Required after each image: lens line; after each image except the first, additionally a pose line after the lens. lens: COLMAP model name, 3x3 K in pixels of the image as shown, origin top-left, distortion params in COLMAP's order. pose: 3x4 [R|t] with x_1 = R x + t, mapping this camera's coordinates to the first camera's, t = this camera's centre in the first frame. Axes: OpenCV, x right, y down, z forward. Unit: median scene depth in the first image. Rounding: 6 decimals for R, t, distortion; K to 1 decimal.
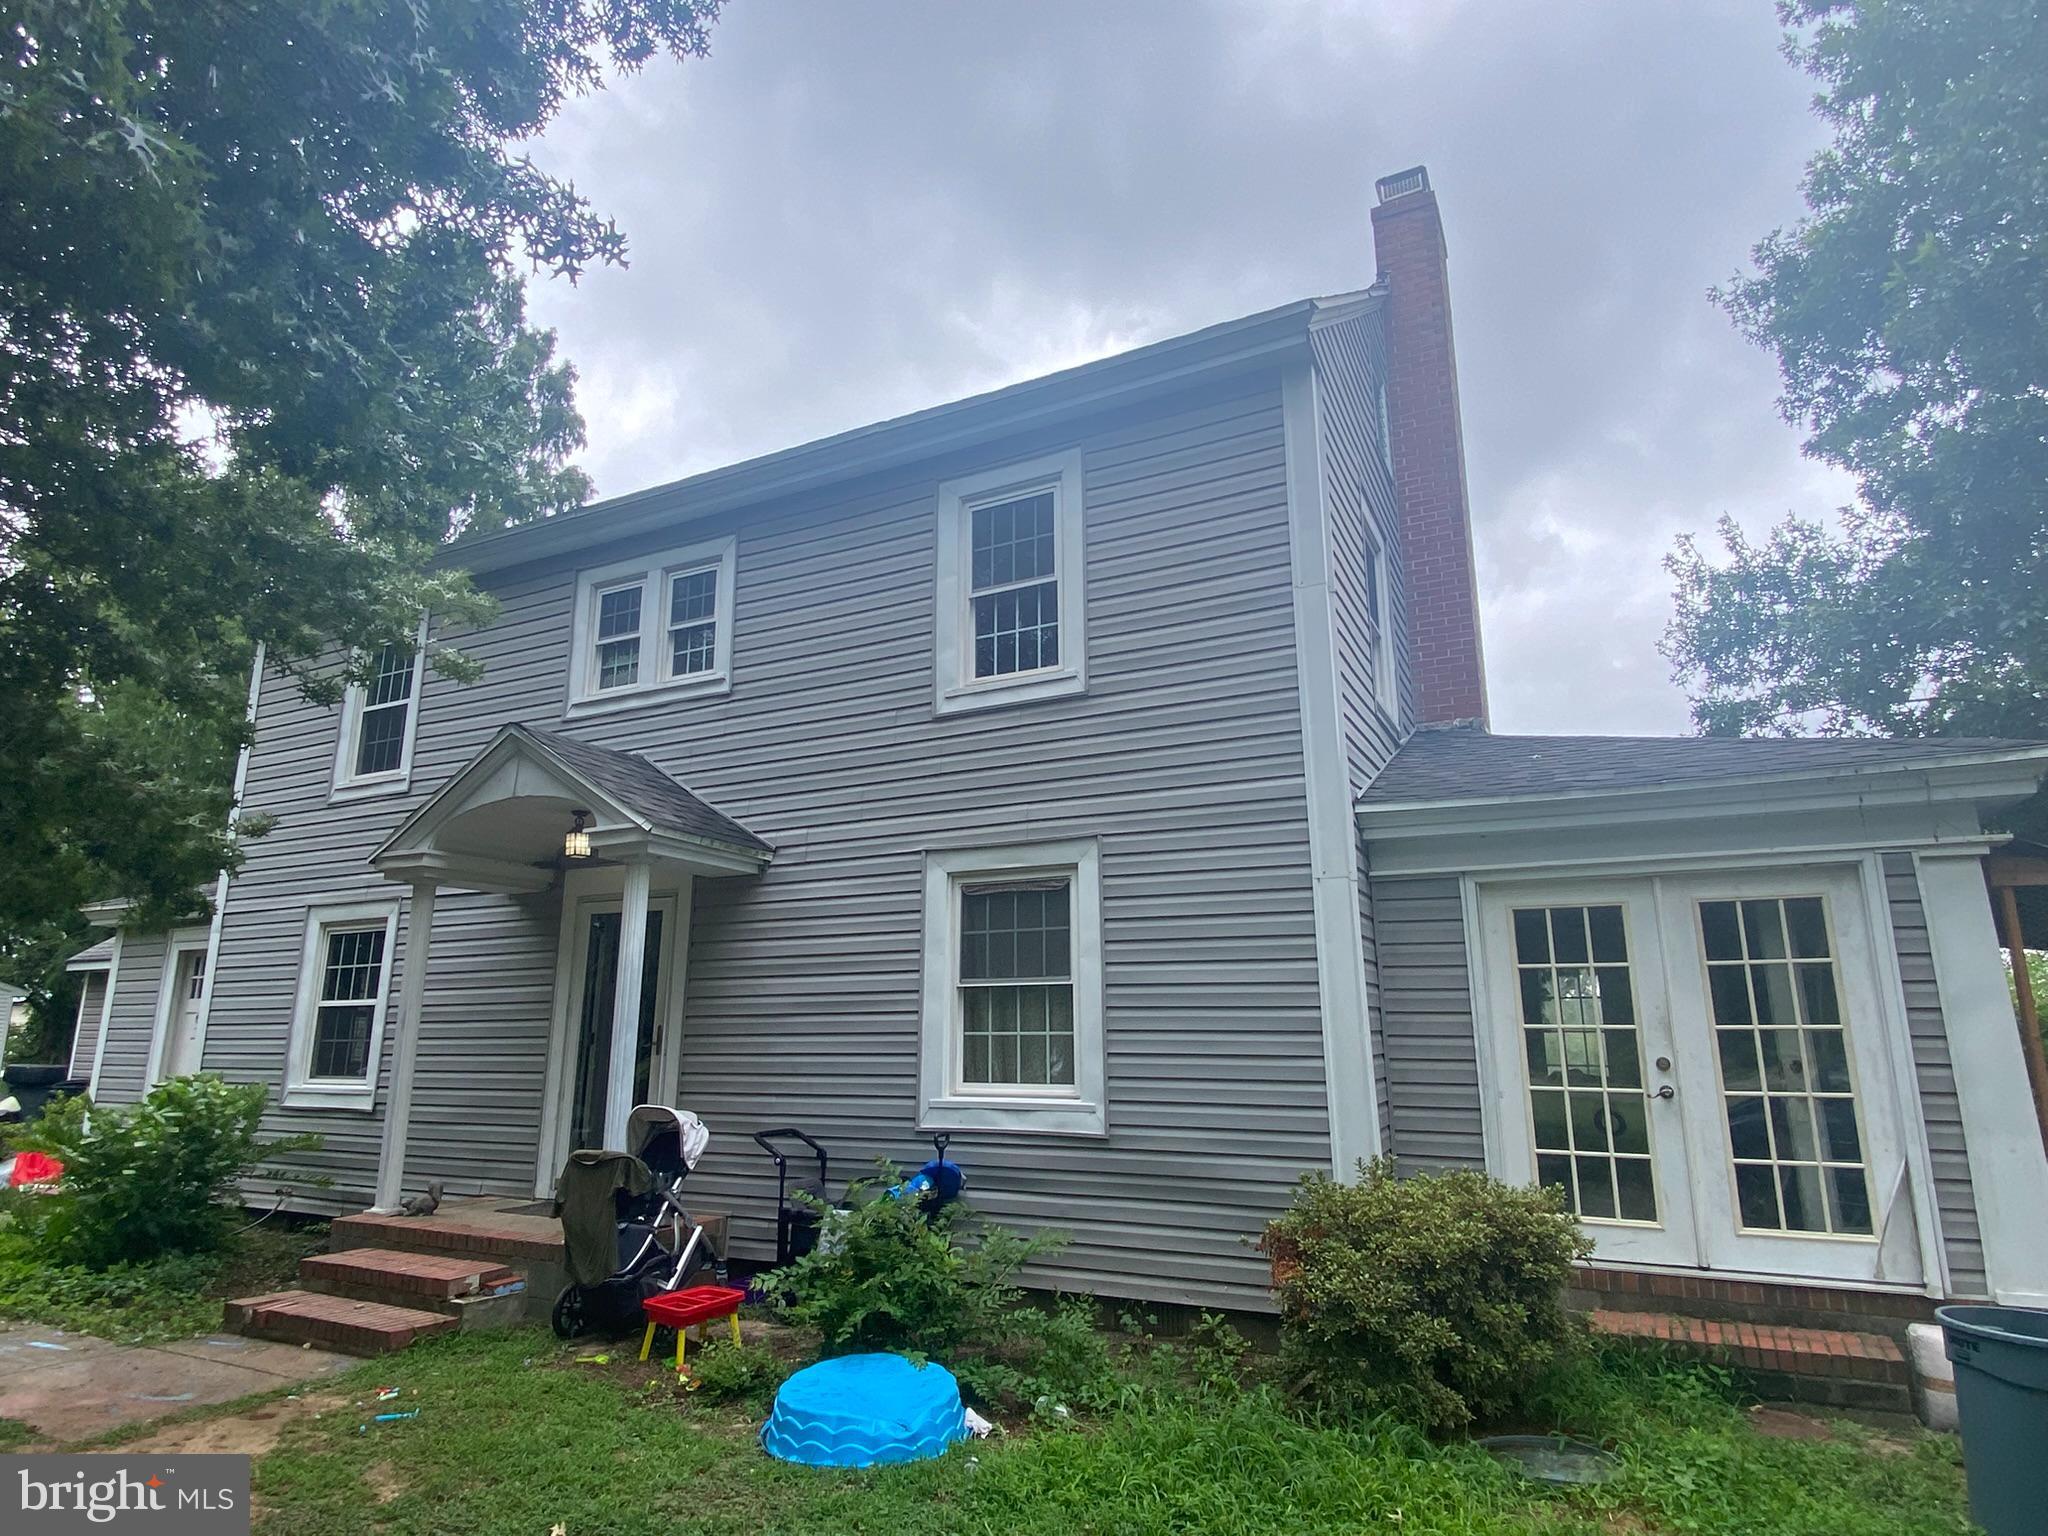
lens RADIAL K [[1158.9, 0, 1024.0], [0, 1158.9, 768.0], [0, 0, 1]] dist [0.025750, -0.022522]
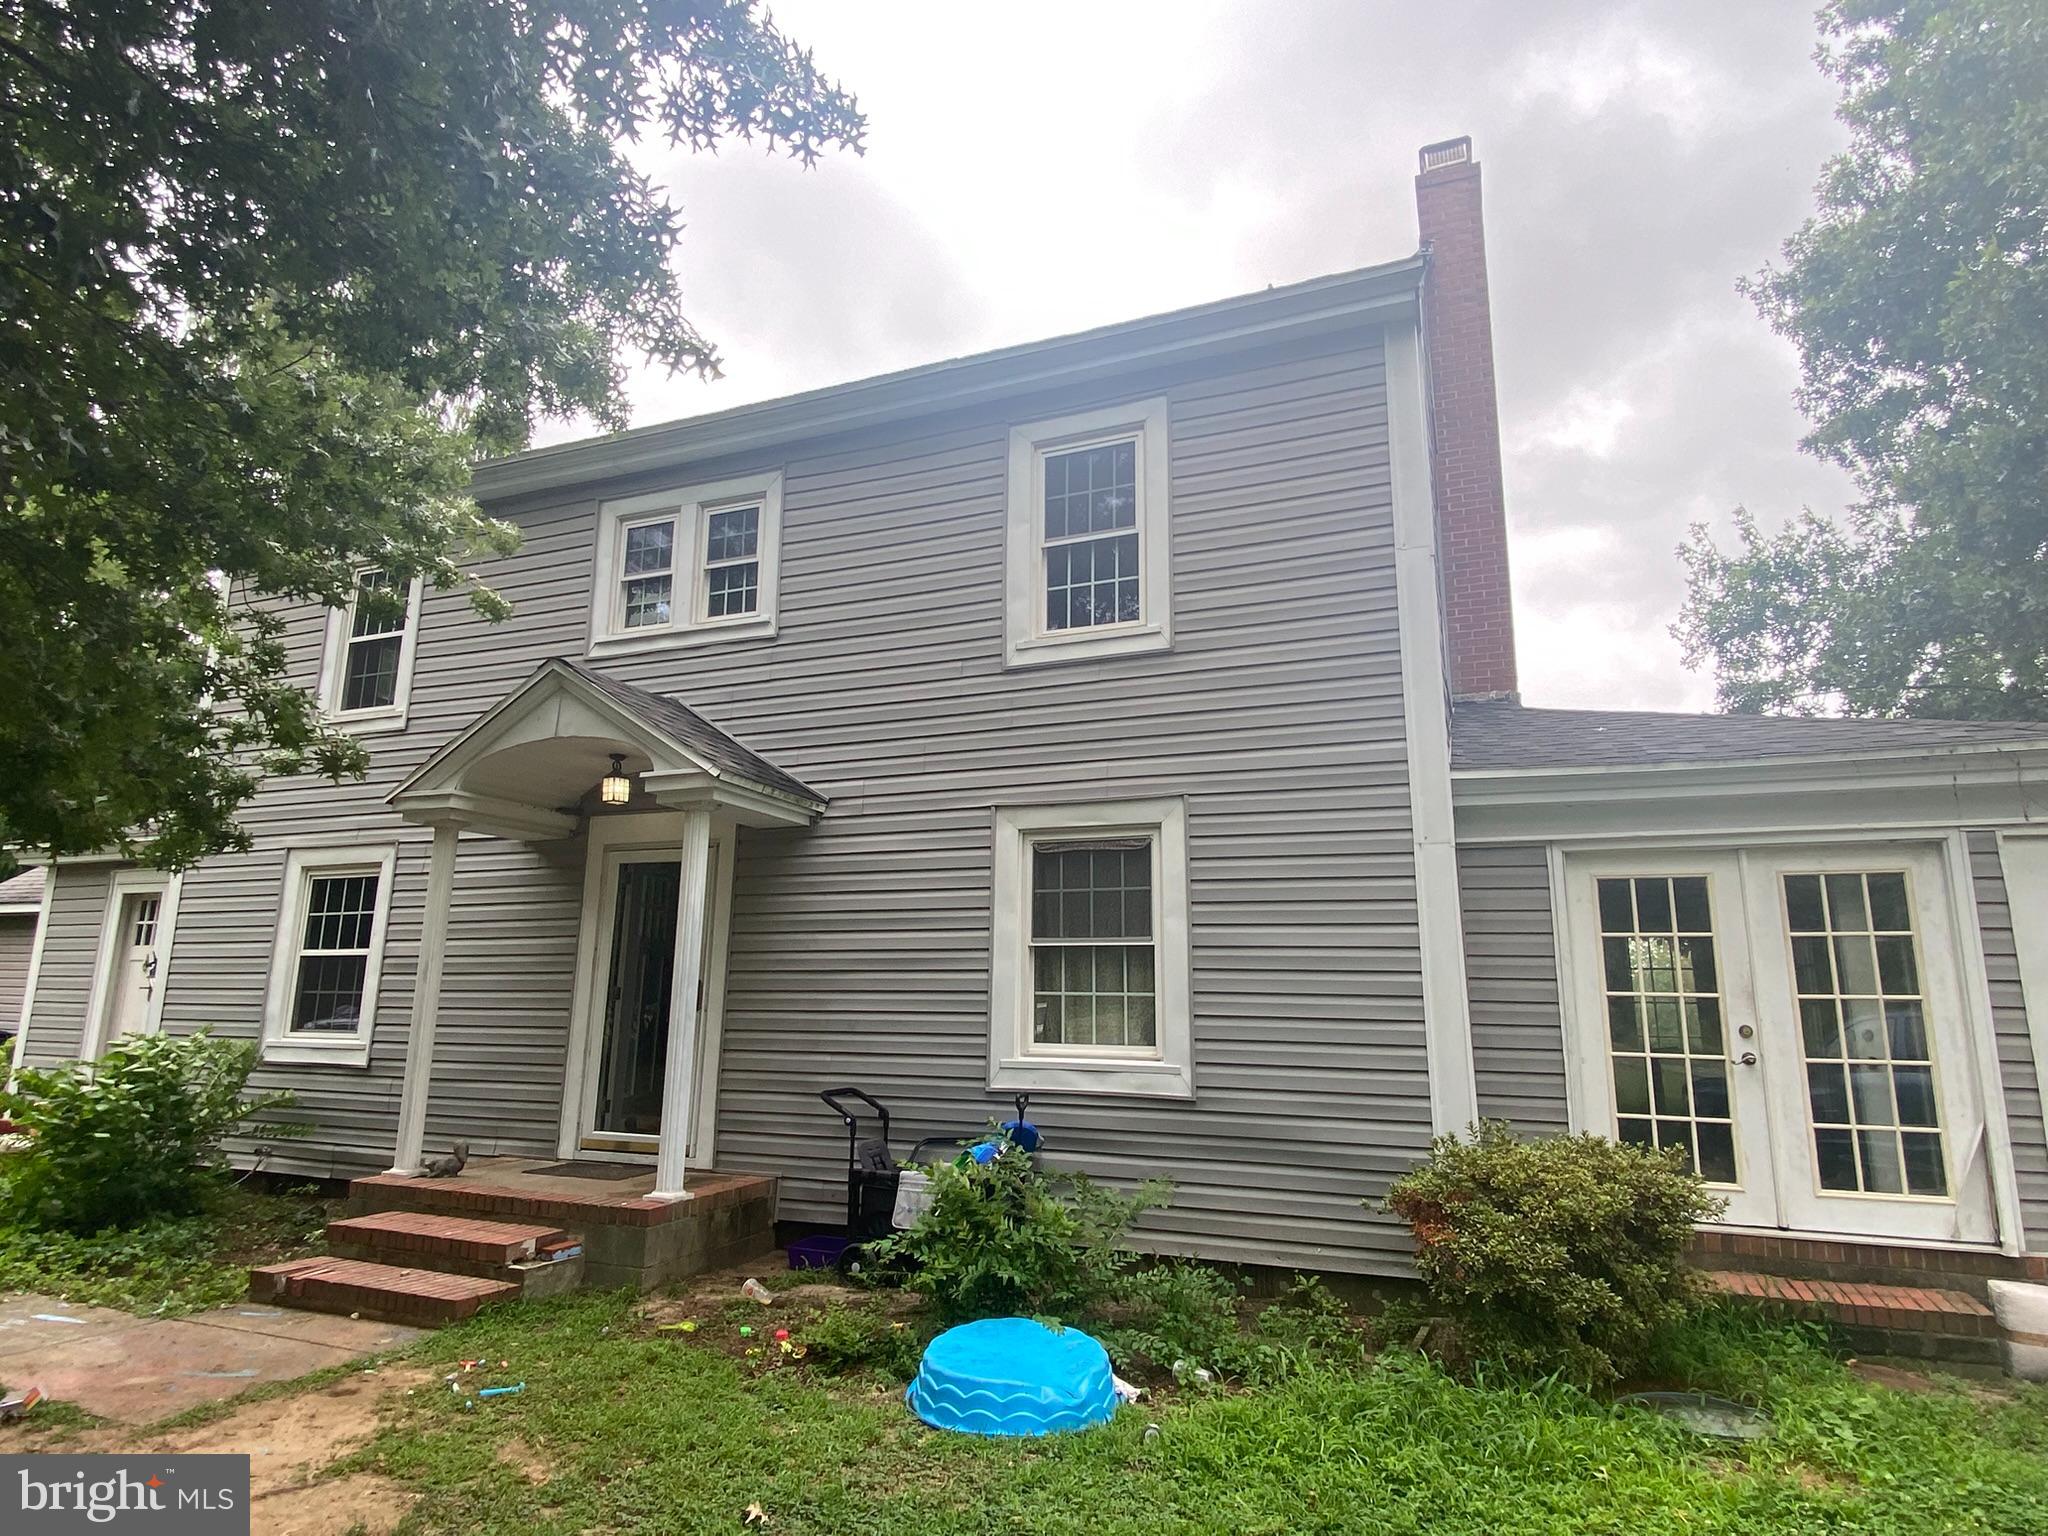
lens RADIAL K [[1154.0, 0, 1024.0], [0, 1154.0, 768.0], [0, 0, 1]] dist [0.027906, -0.024127]
pose [[0.995990, 0.029976, 0.084298, -0.155110], [-0.032407, 0.999093, 0.027617, 0.012958], [-0.083393, -0.030238, 0.996058, 0.037627]]
